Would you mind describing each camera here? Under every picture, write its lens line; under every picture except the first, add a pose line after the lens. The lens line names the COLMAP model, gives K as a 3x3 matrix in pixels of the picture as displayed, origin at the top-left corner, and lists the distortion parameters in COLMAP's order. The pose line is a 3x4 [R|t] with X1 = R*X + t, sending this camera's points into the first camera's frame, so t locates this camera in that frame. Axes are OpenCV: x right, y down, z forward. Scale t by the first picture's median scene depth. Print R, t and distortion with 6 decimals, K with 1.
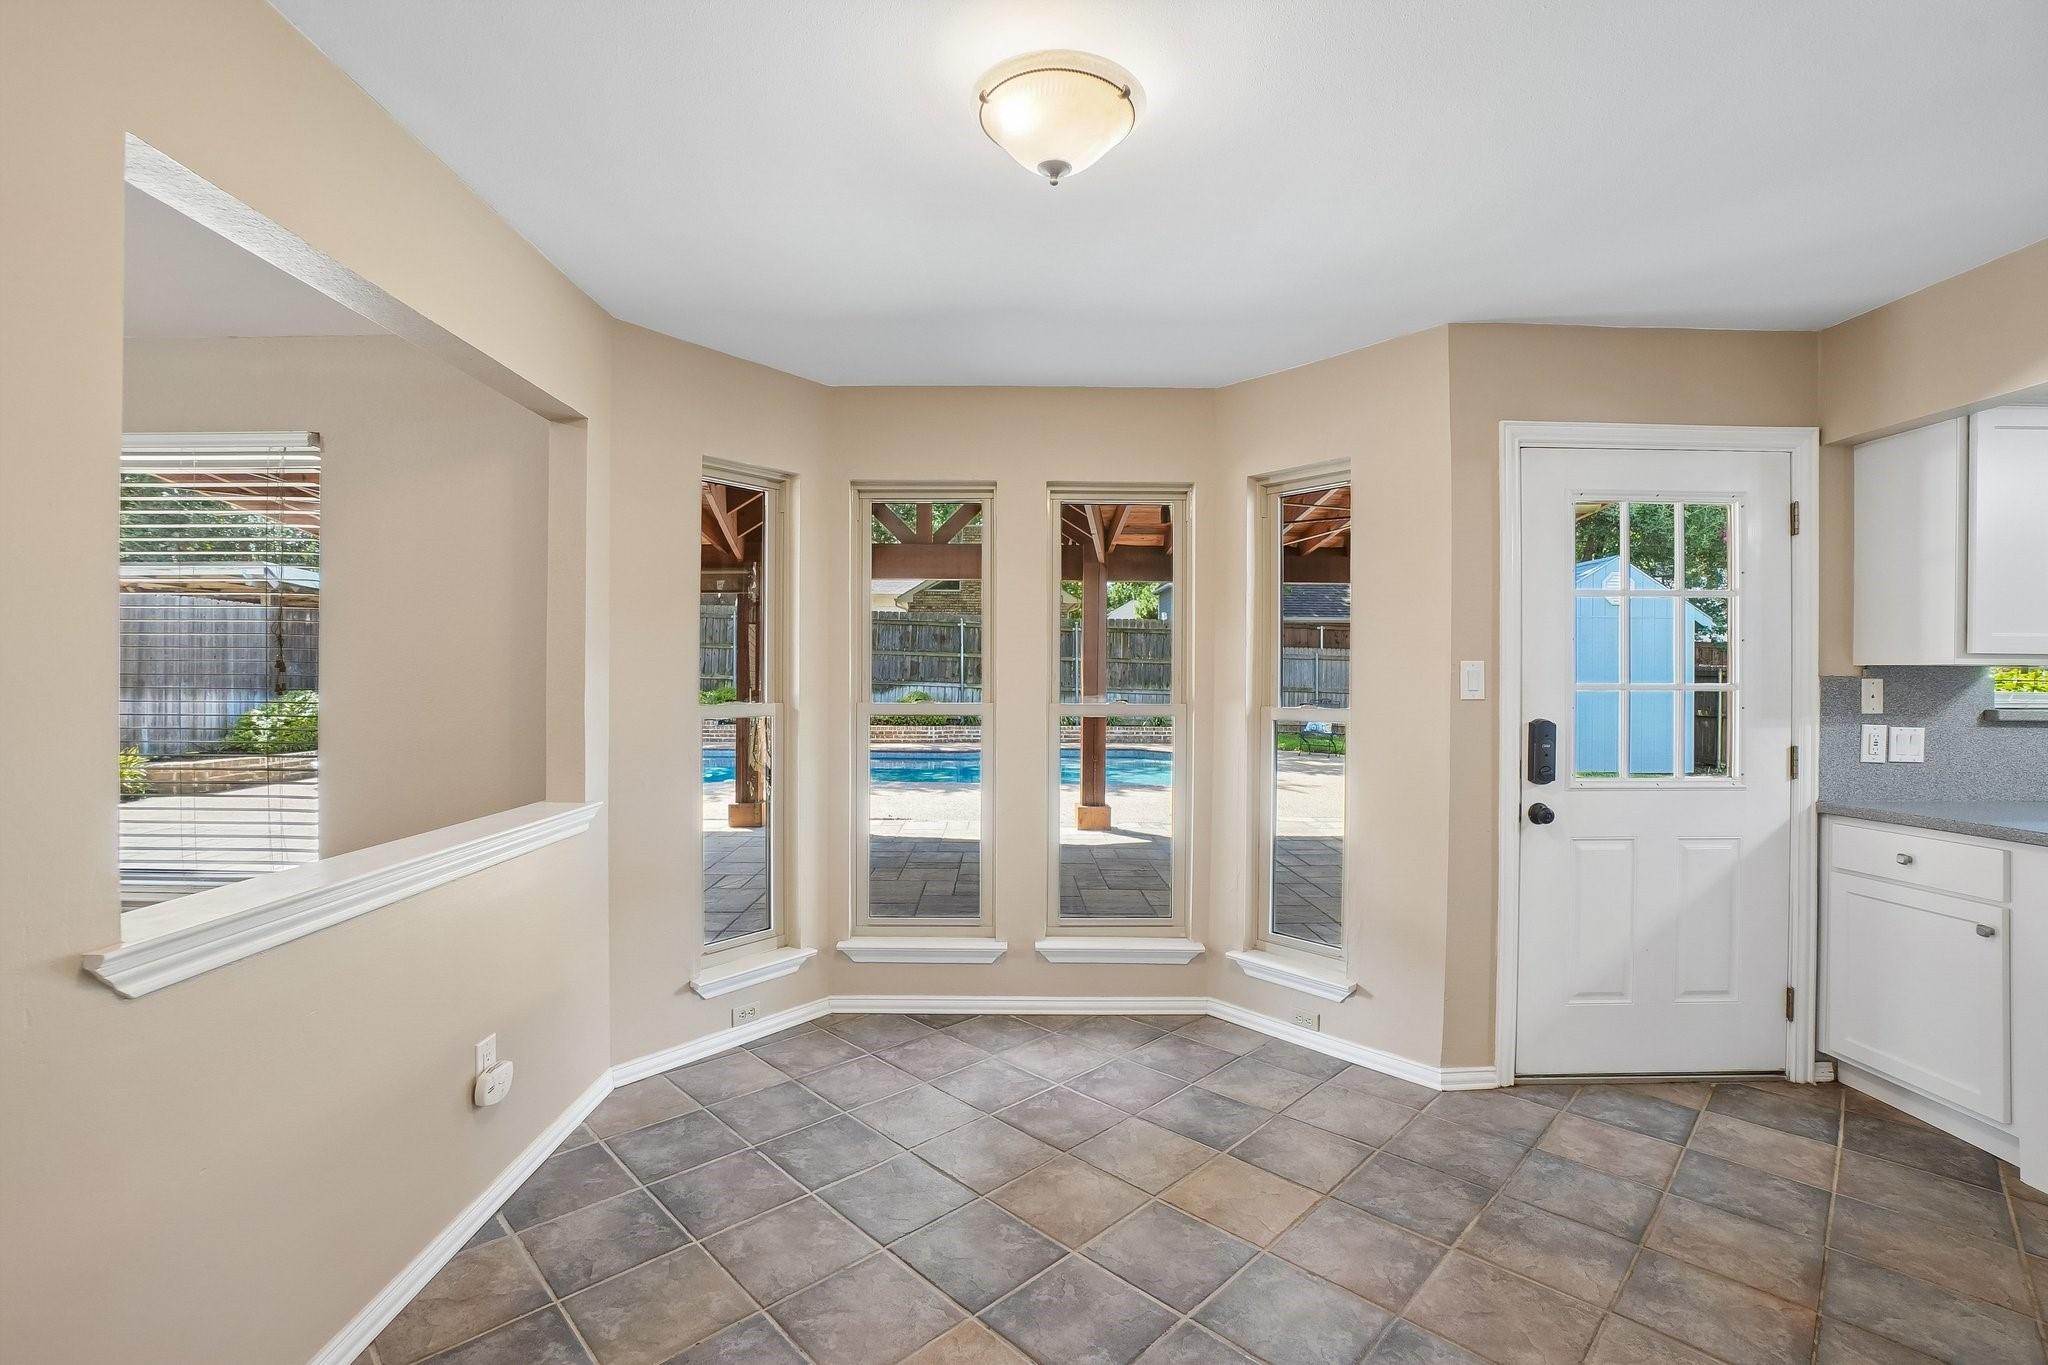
lens RADIAL K [[920.8, 0, 1024.0], [0, 920.8, 682.5], [0, 0, 1]] dist [-0.023545, -0.000073]
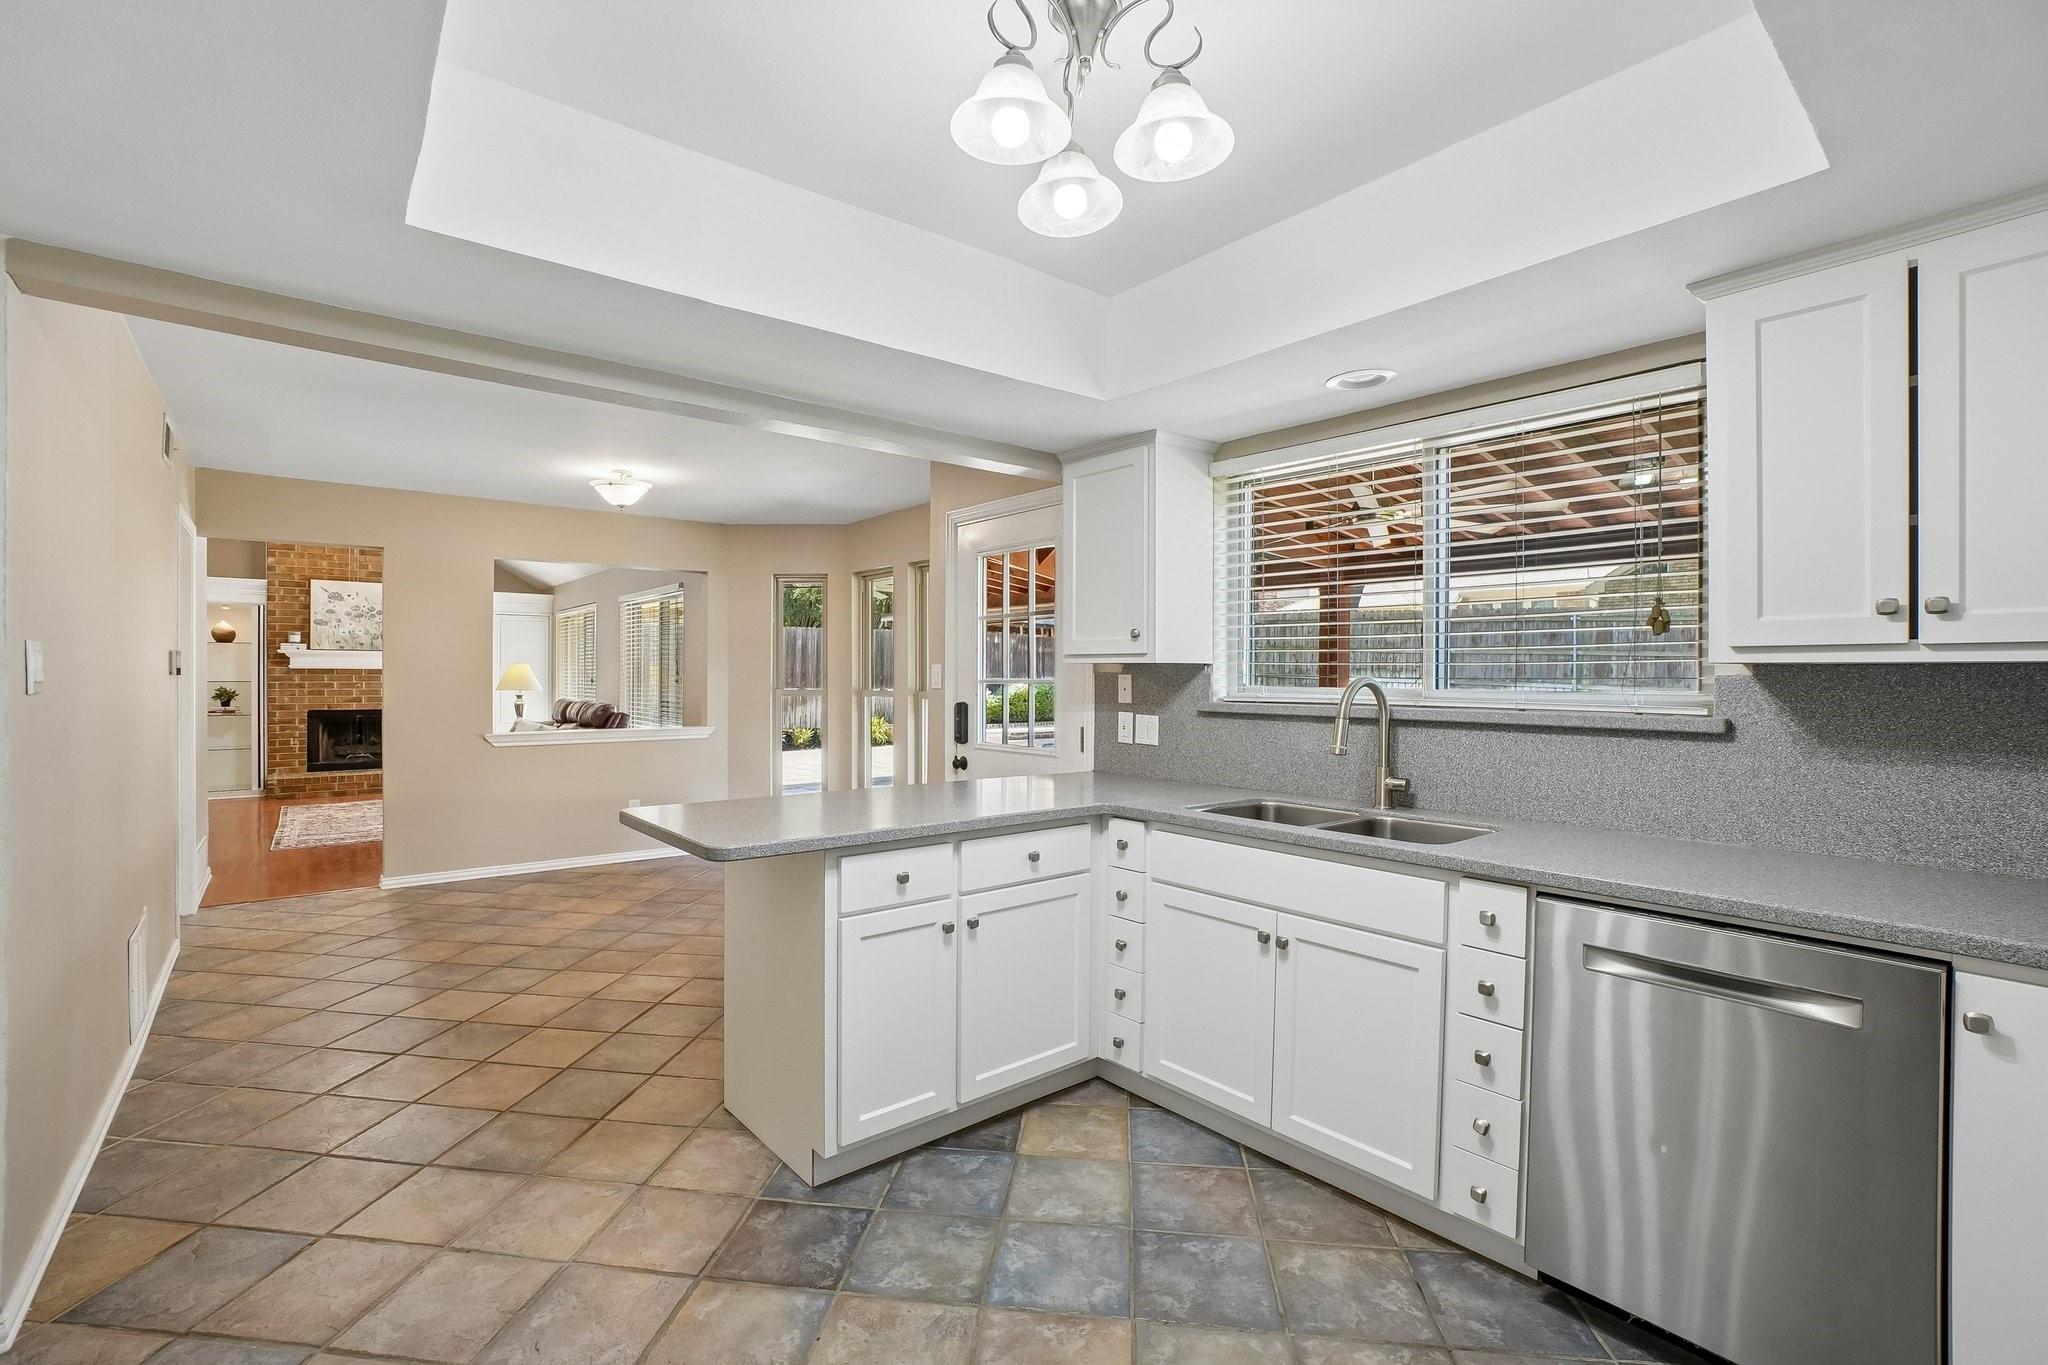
lens RADIAL K [[920.8, 0, 1024.0], [0, 920.8, 682.5], [0, 0, 1]] dist [-0.023545, -0.000073]
pose [[0.624390, 0.003322, -0.781106, 1.832810], [-0.004422, 0.999990, 0.000718, 0.006294], [0.781100, 0.003006, 0.624398, 0.111311]]
